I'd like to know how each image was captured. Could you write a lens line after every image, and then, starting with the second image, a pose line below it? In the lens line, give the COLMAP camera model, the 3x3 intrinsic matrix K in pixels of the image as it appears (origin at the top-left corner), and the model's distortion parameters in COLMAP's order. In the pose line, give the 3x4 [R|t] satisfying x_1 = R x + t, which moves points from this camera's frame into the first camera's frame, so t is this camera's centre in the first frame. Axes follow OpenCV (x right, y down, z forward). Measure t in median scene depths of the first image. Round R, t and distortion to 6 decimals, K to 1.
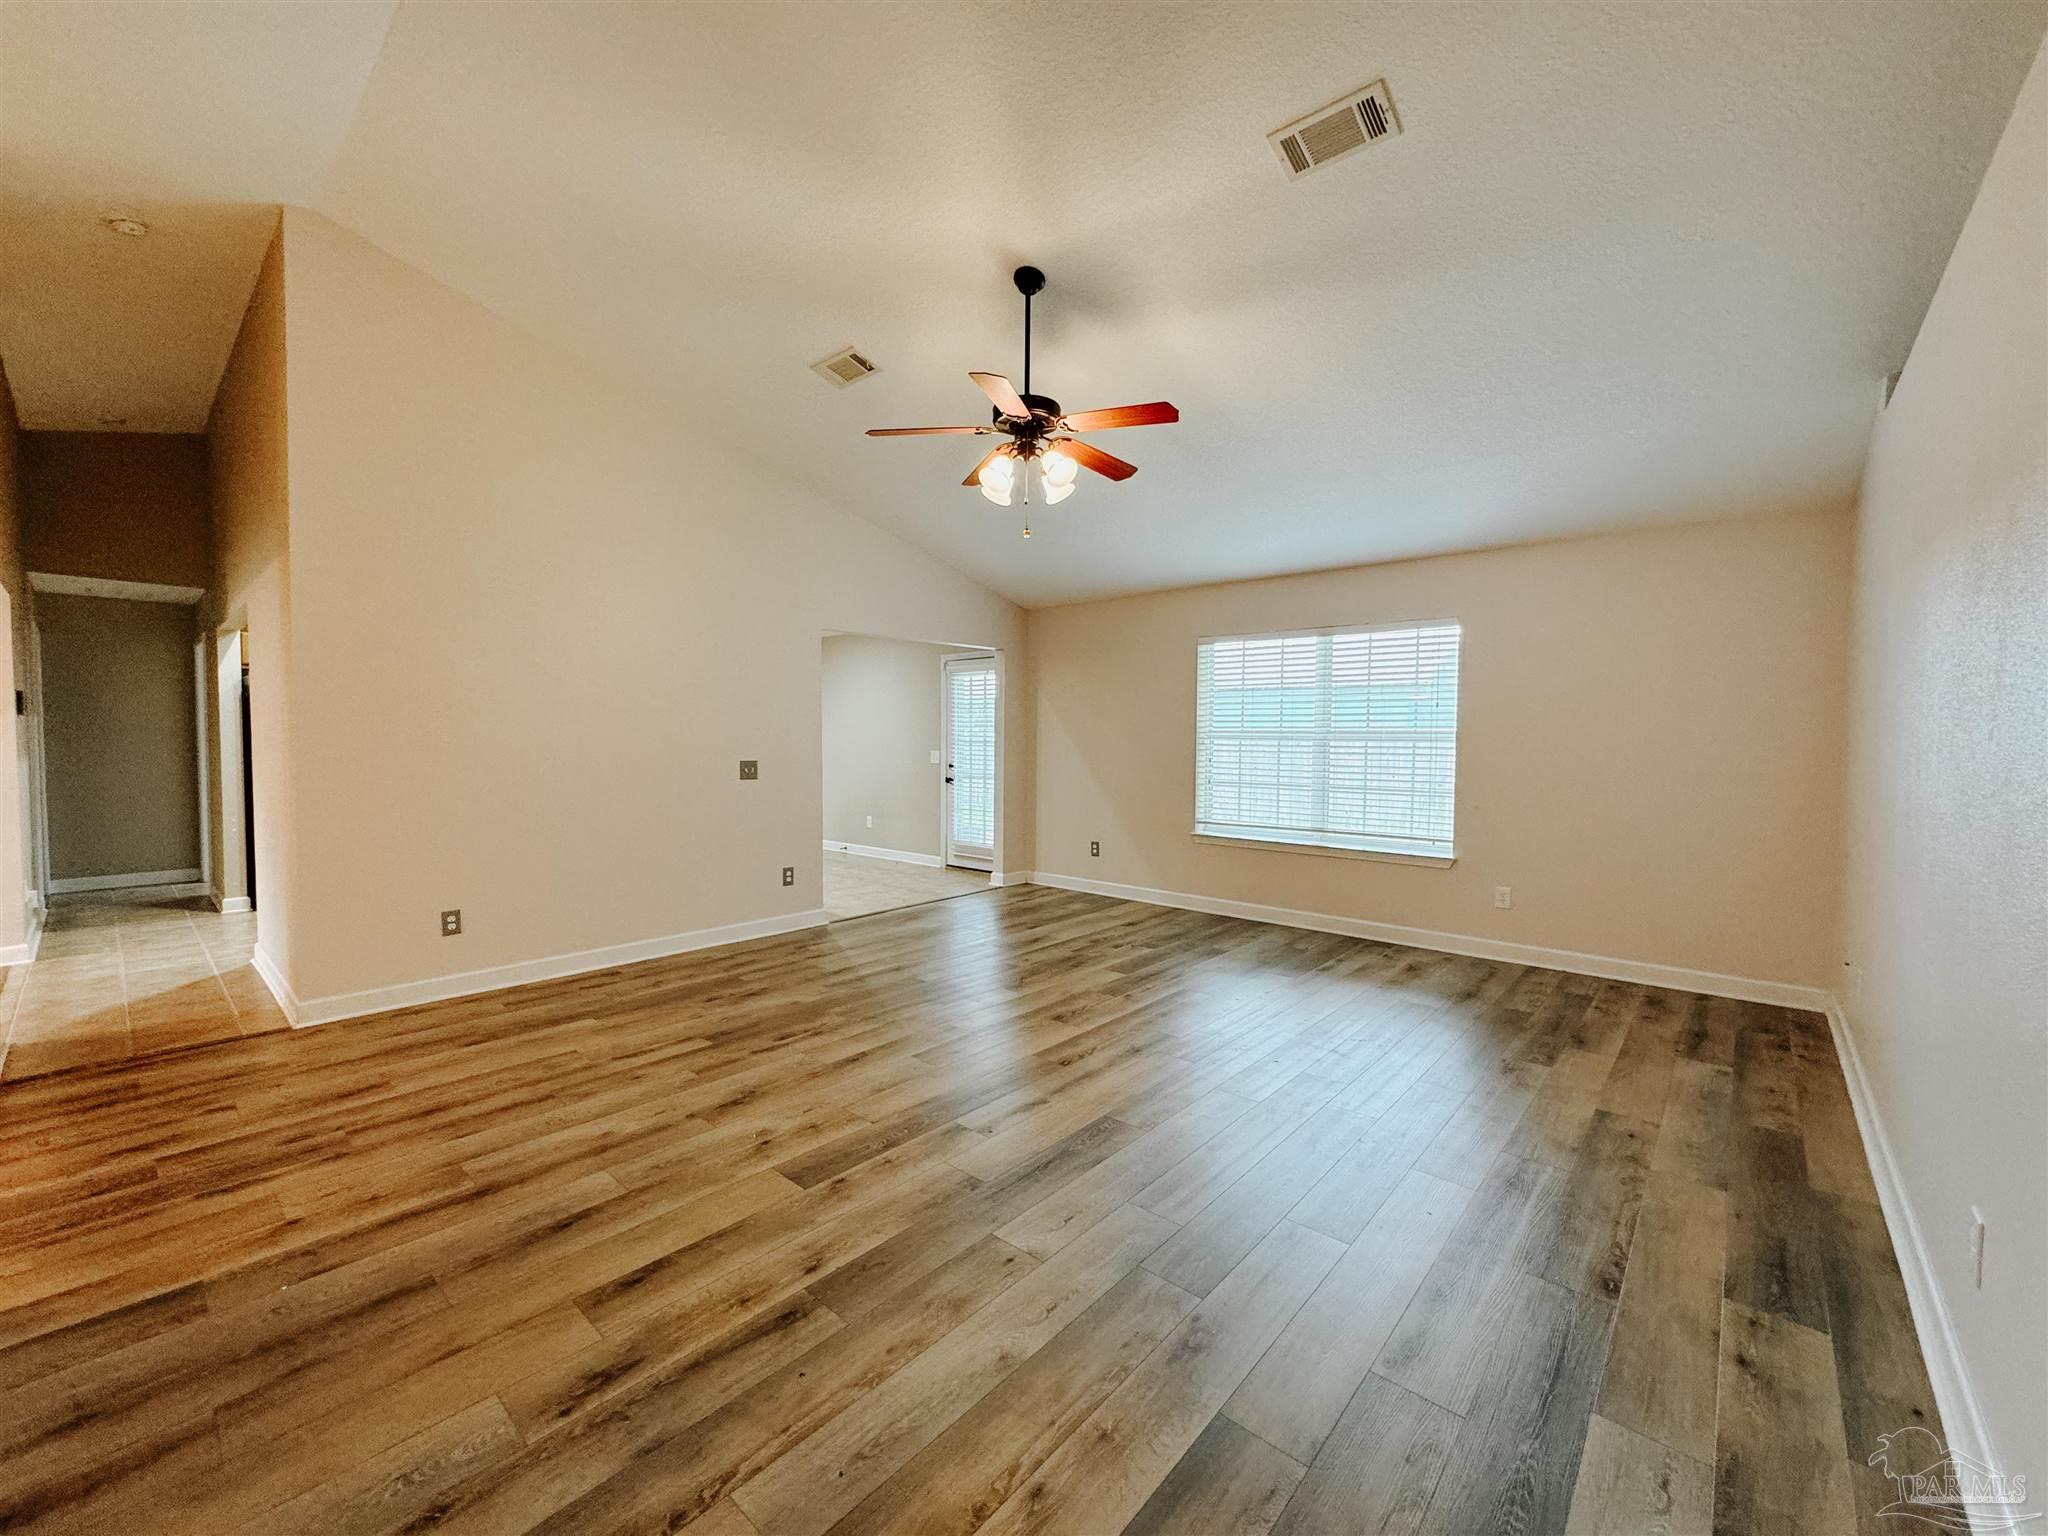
lens RADIAL K [[819.9, 0, 1024.0], [0, 819.9, 768.0], [0, 0, 1]] dist [-0.001735, -0.000046]
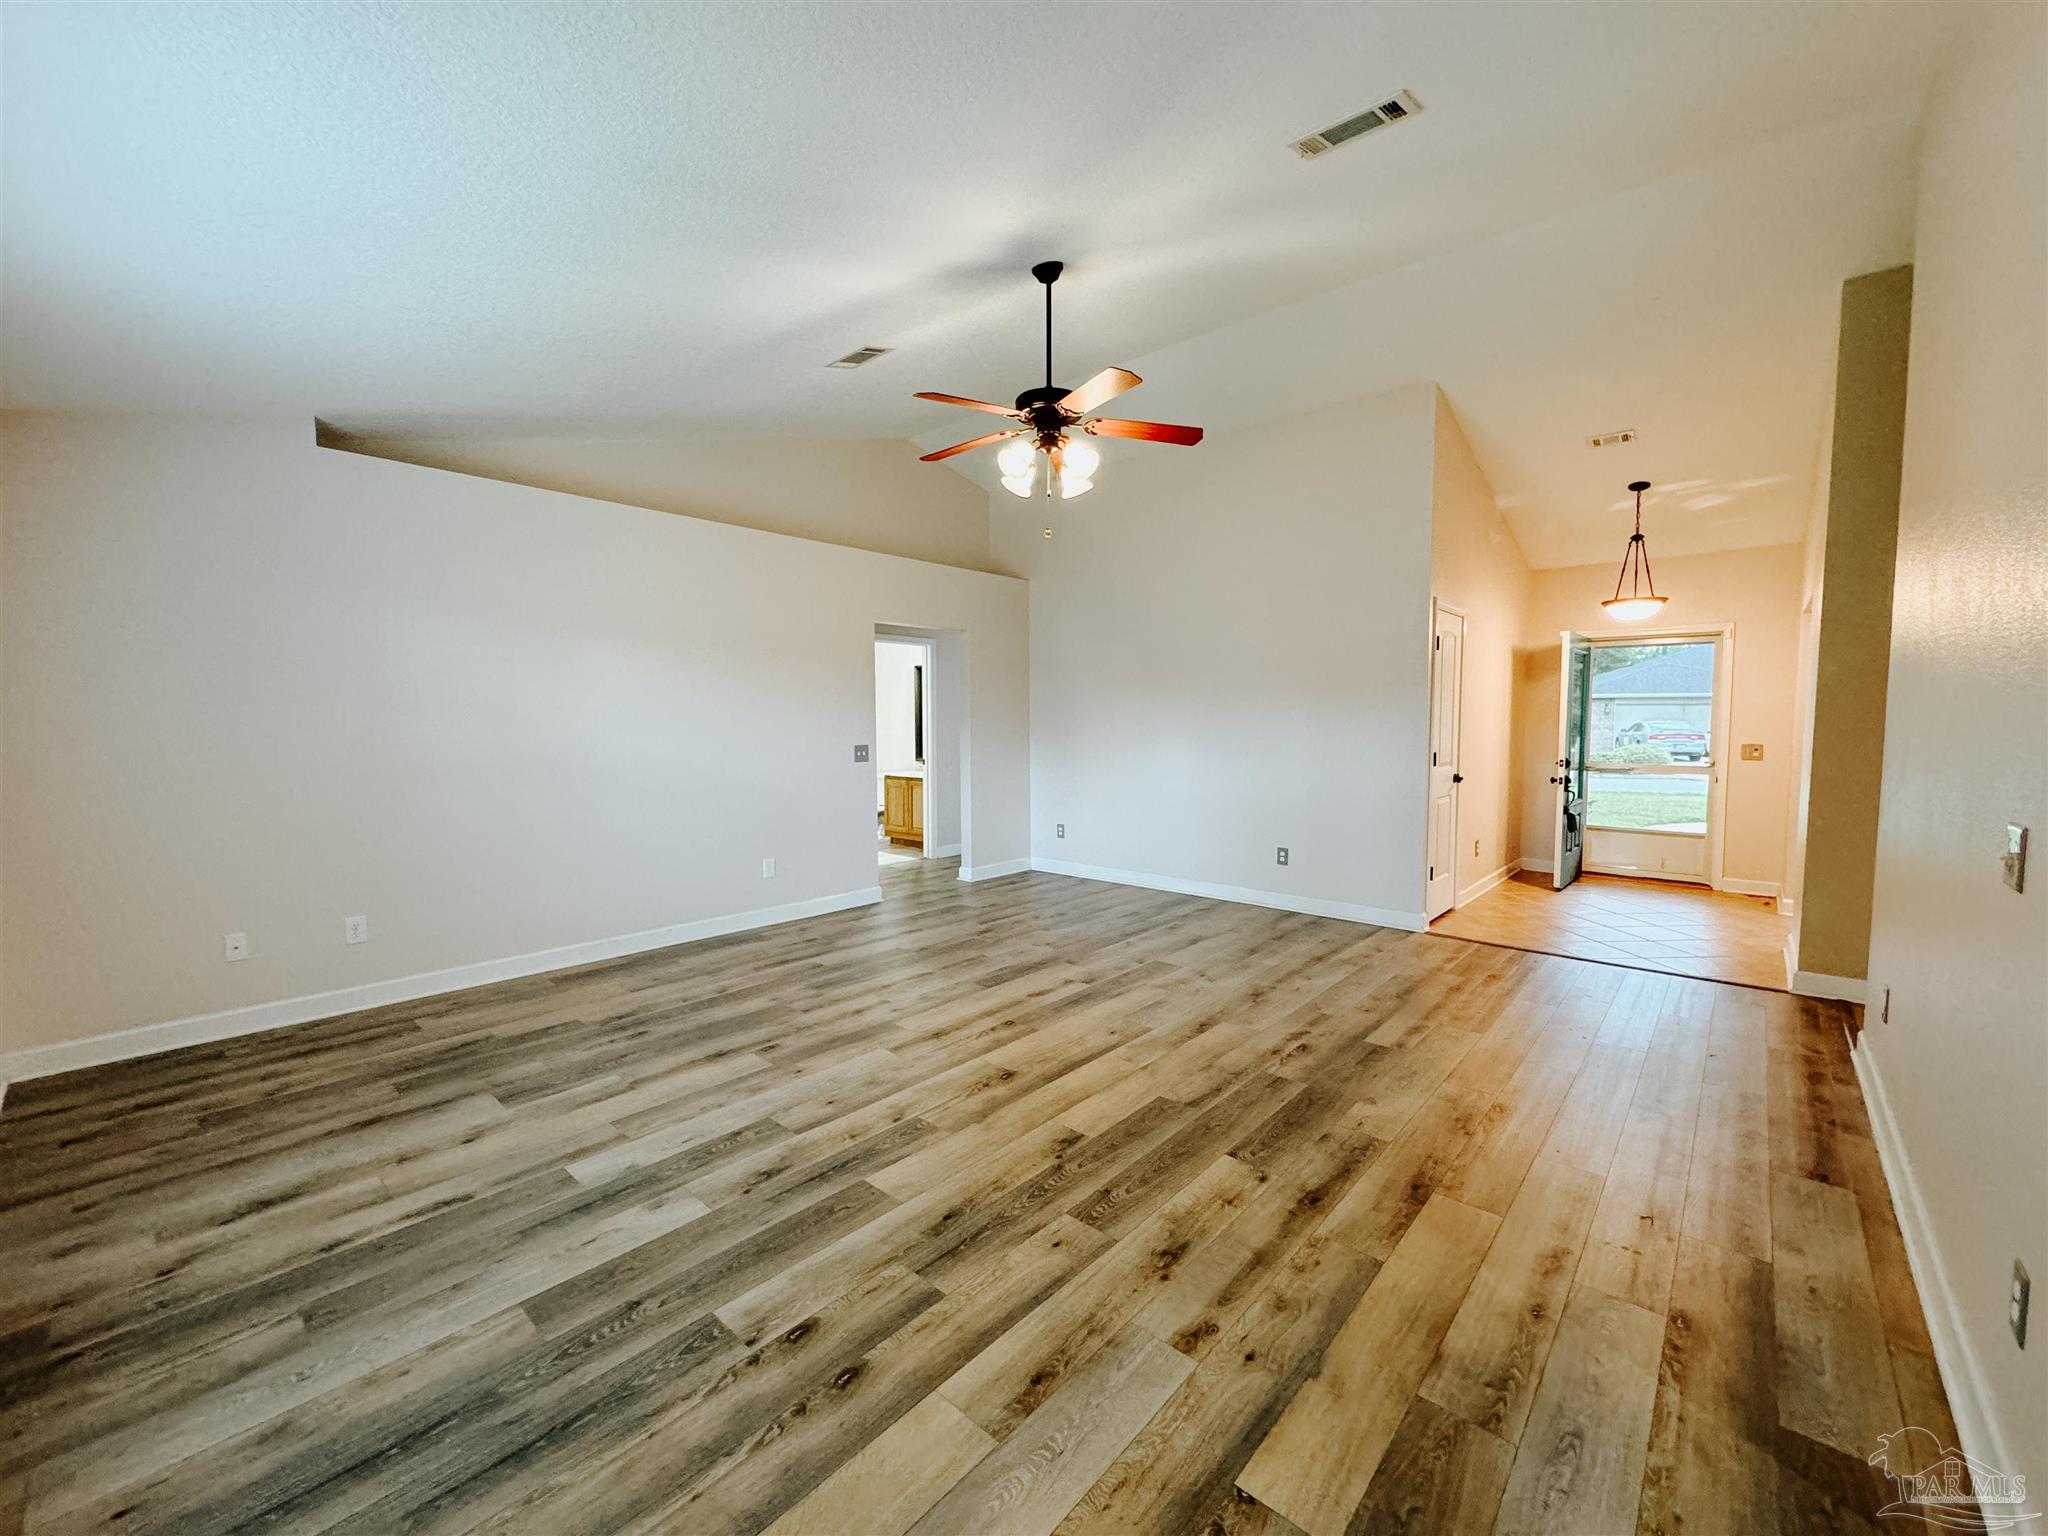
lens RADIAL K [[818.1, 0, 1024.0], [0, 818.1, 768.0], [0, 0, 1]] dist [-0.000689, 0.000379]
pose [[-0.999984, -0.005129, 0.002535, 0.029396], [-0.004855, 0.995125, 0.098501, -0.088011], [-0.003028, 0.098487, -0.995134, 2.015978]]
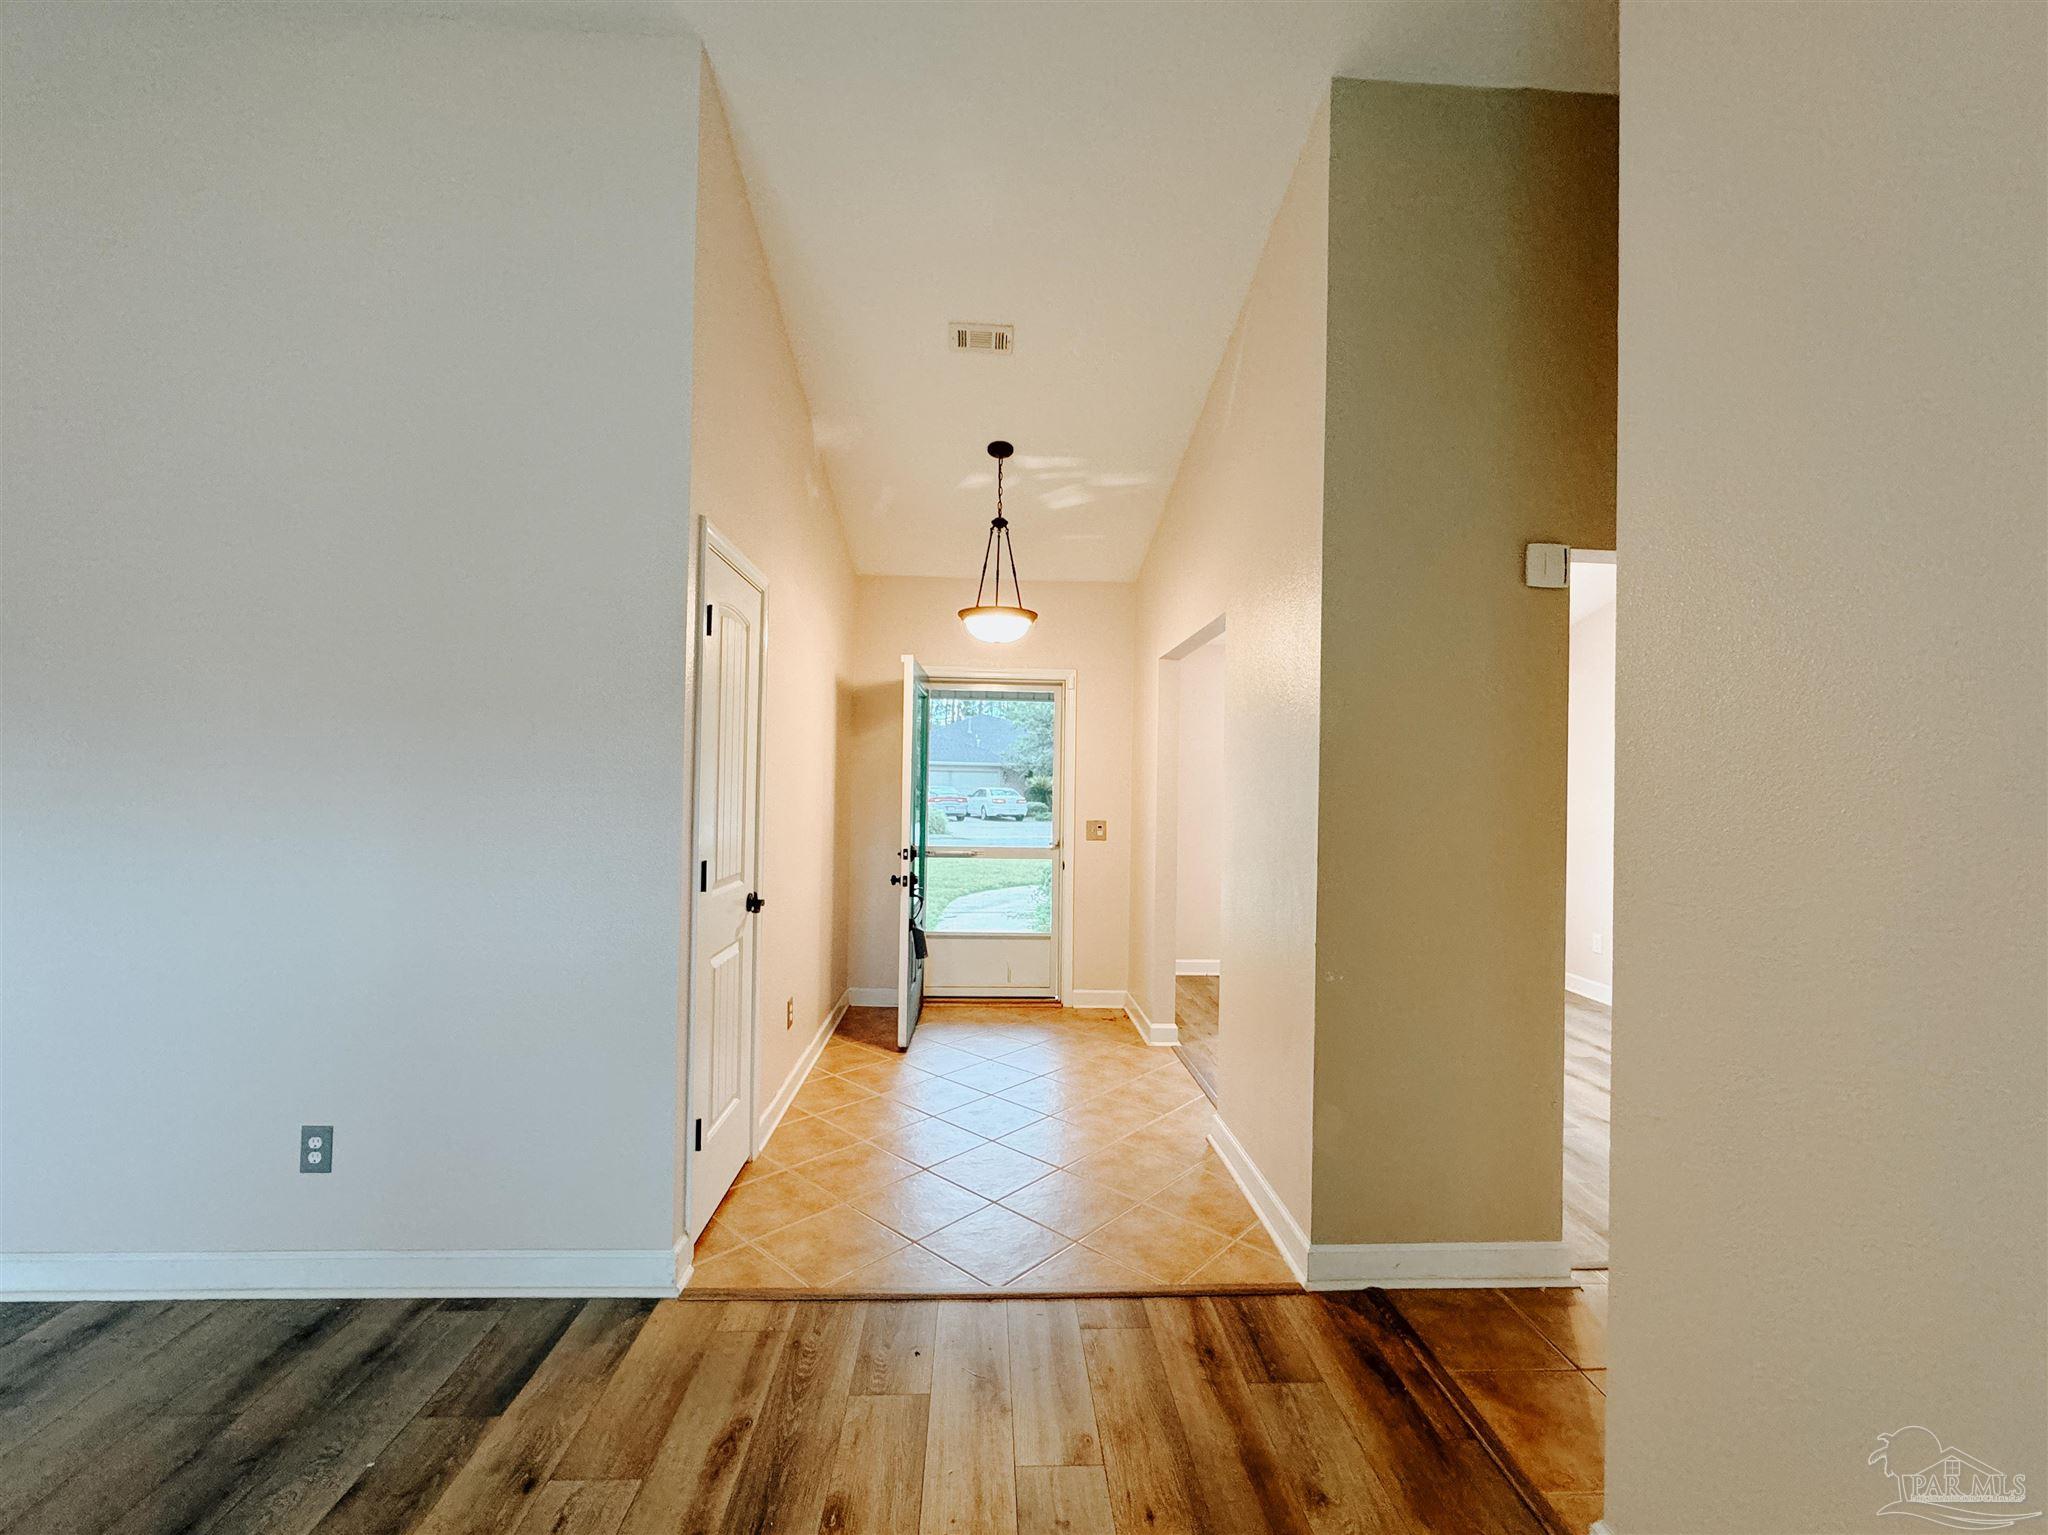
lens RADIAL K [[843.3, 0, 1019.6], [0, 843.3, 766.9], [0, 0, 1]] dist [-0.004573, 0.000115]
pose [[-0.718651, -0.032209, -0.694625, -0.435629], [-0.046267, 0.998928, 0.001549, -0.061433], [0.693830, 0.033252, -0.719370, 1.172124]]
